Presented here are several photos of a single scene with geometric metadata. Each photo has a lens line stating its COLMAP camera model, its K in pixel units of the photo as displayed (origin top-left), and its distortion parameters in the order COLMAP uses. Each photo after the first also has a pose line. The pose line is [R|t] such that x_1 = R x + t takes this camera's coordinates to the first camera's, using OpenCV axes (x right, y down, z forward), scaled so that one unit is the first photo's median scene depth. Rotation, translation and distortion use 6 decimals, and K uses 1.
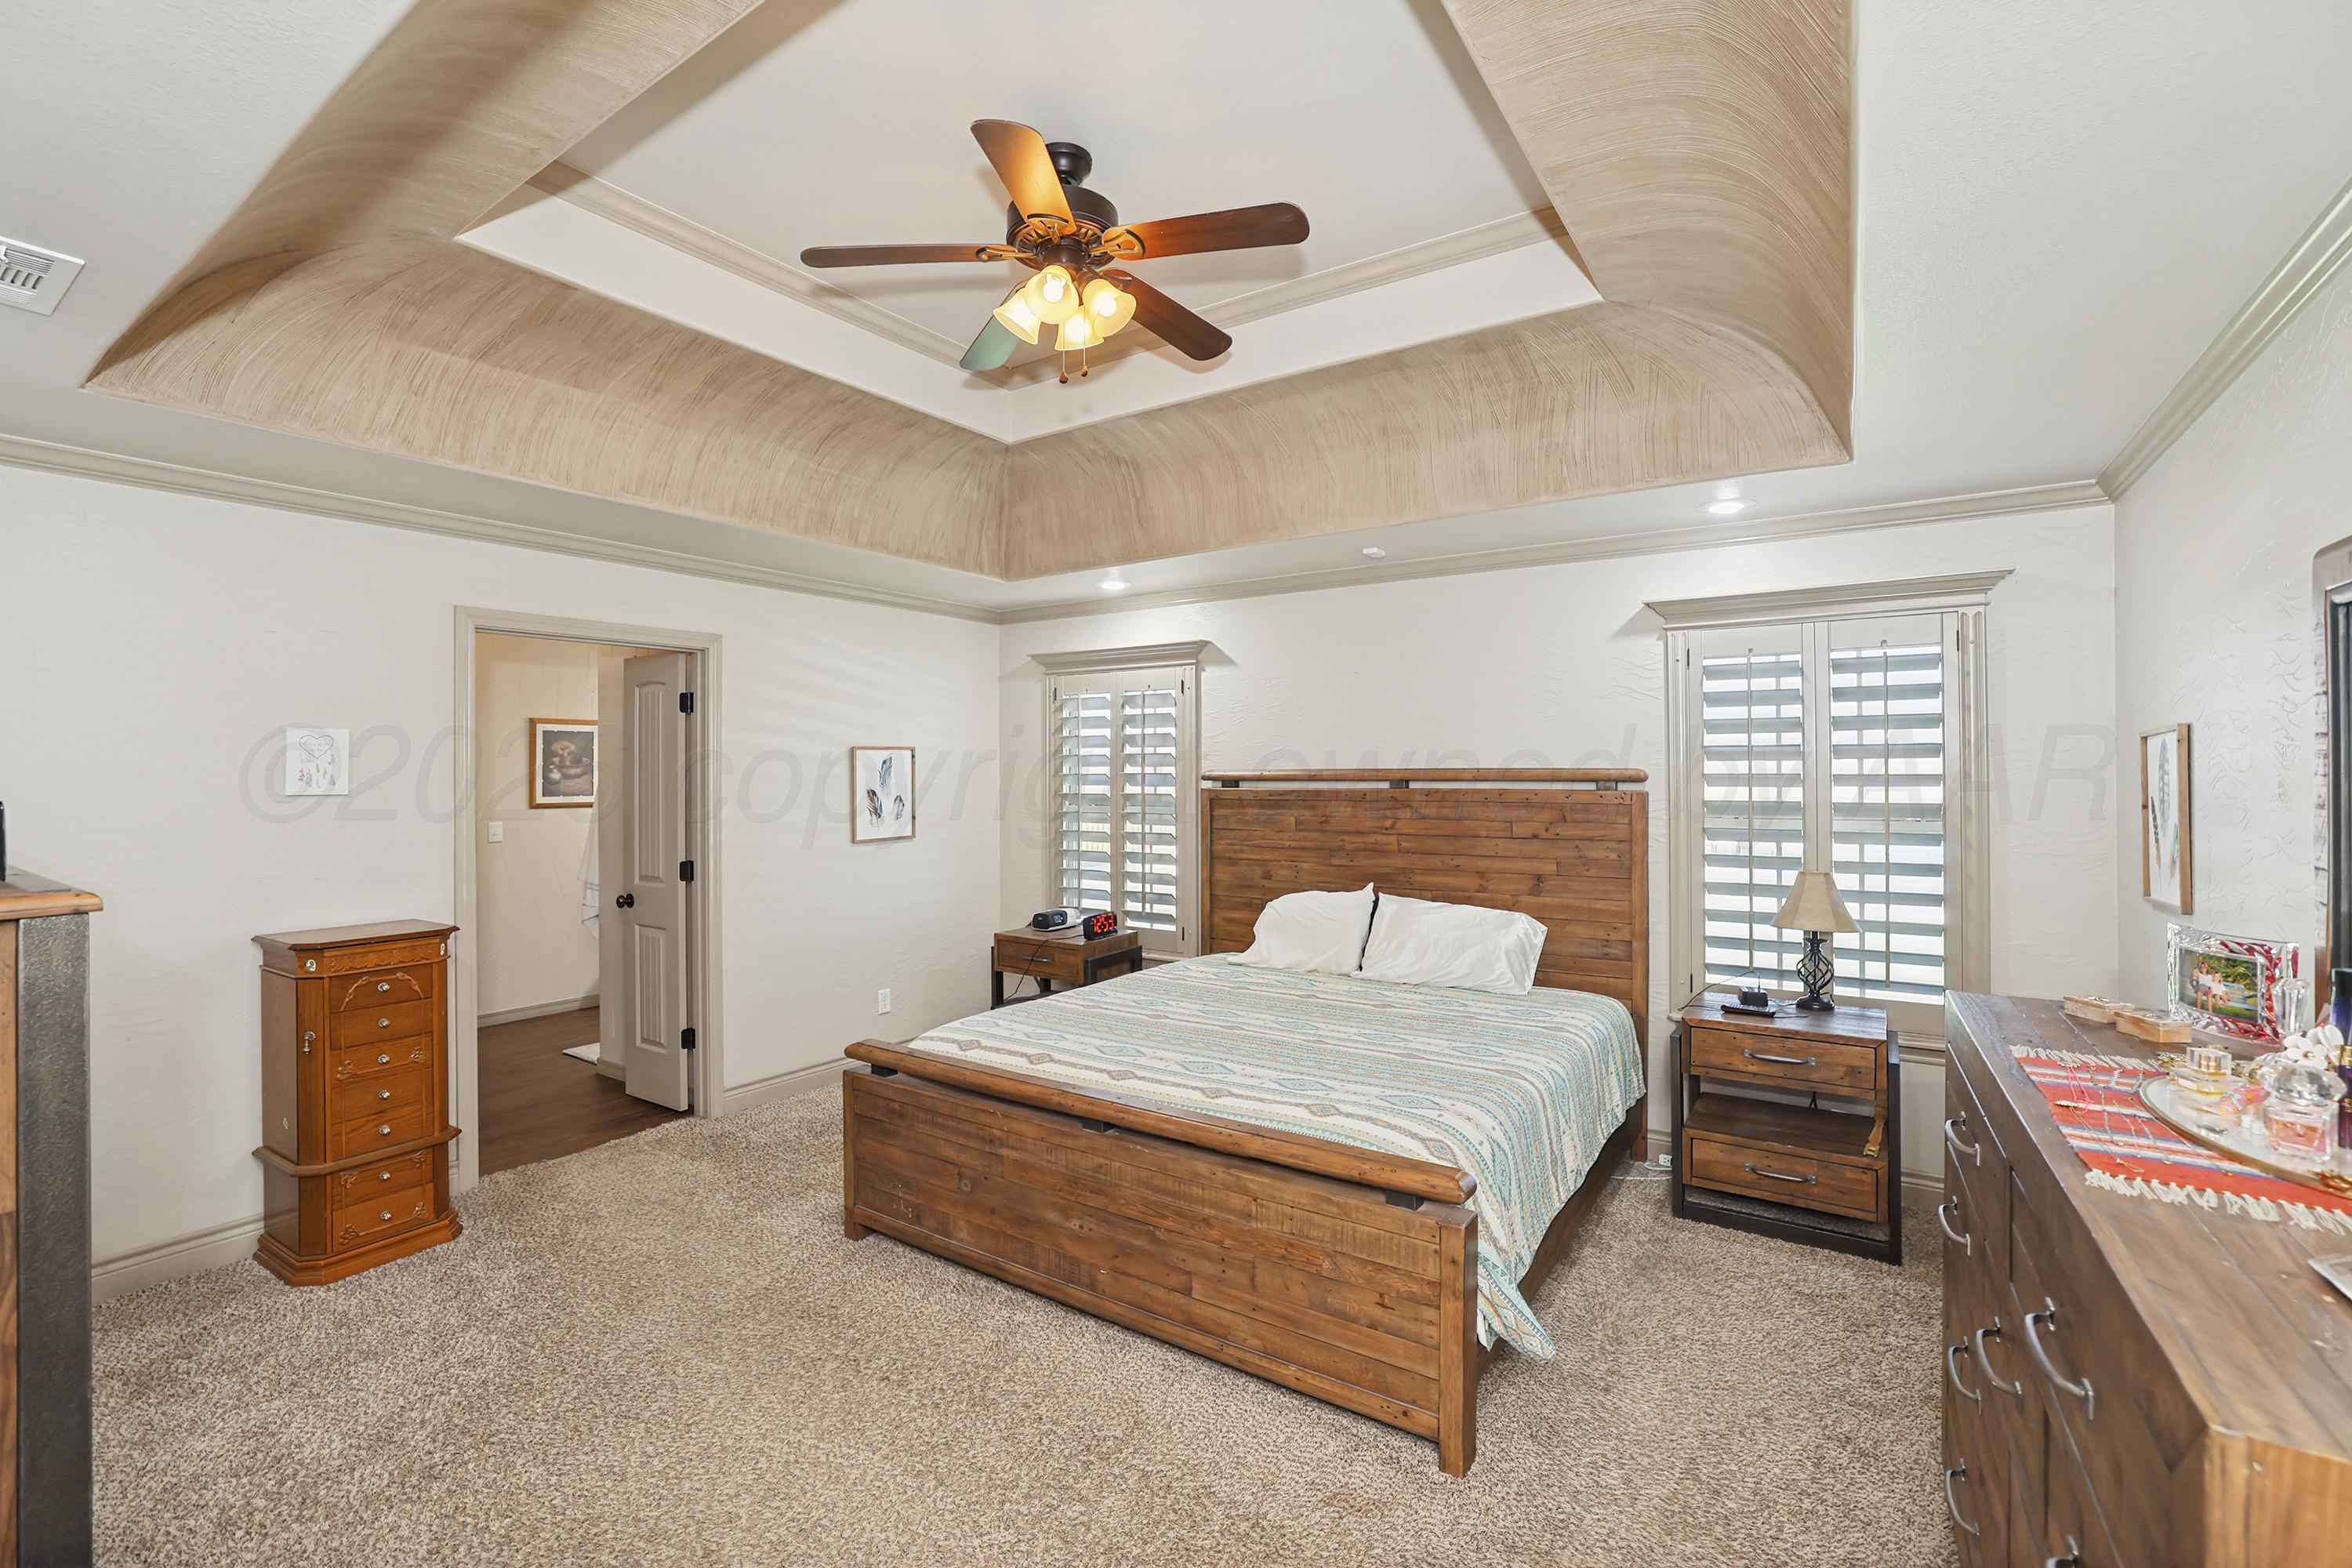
lens RADIAL K [[1039.5, 0, 1159.3], [0, 1039.5, 779.5], [0, 0, 1]] dist [-0.042824, 0.017295]
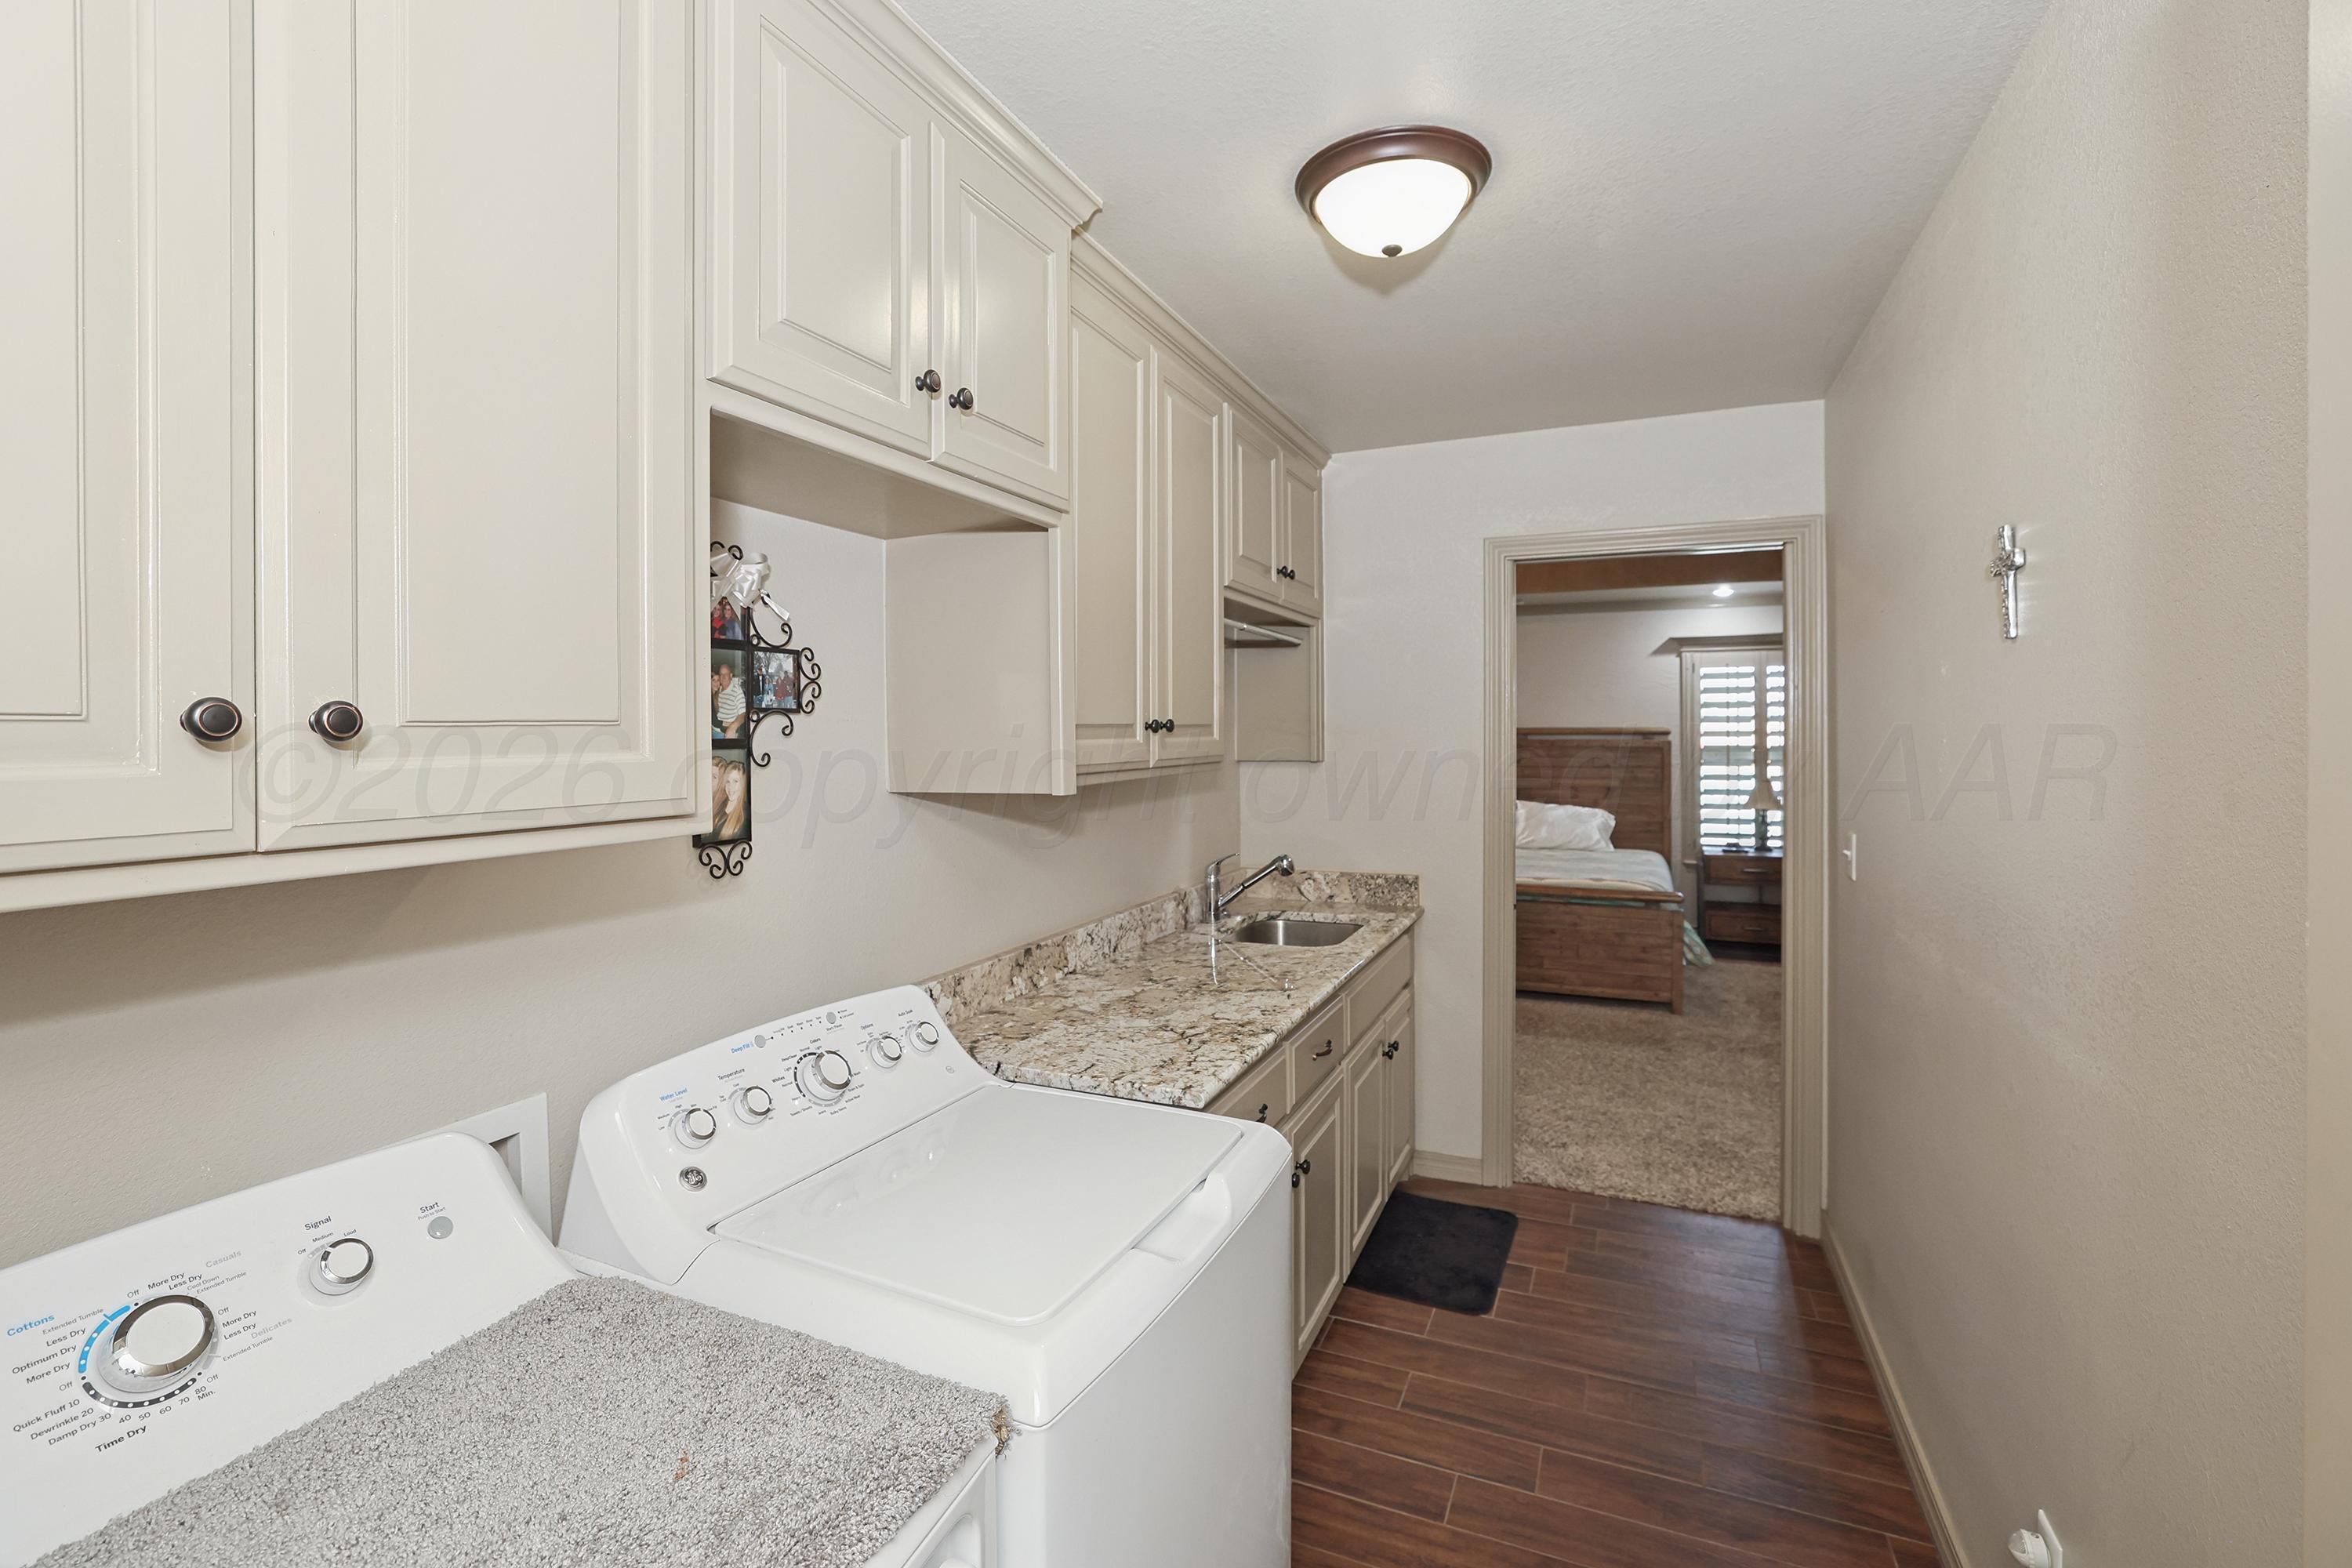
lens RADIAL K [[1047.0, 0, 1138.6], [0, 1047.0, 739.3], [0, 0, 1]] dist [-0.041078, 0.015942]
pose [[0.988542, -0.002709, 0.150921, -0.747149], [0.002157, 0.999990, 0.003822, 0.000640], [-0.150930, -0.003452, 0.988538, -0.690183]]
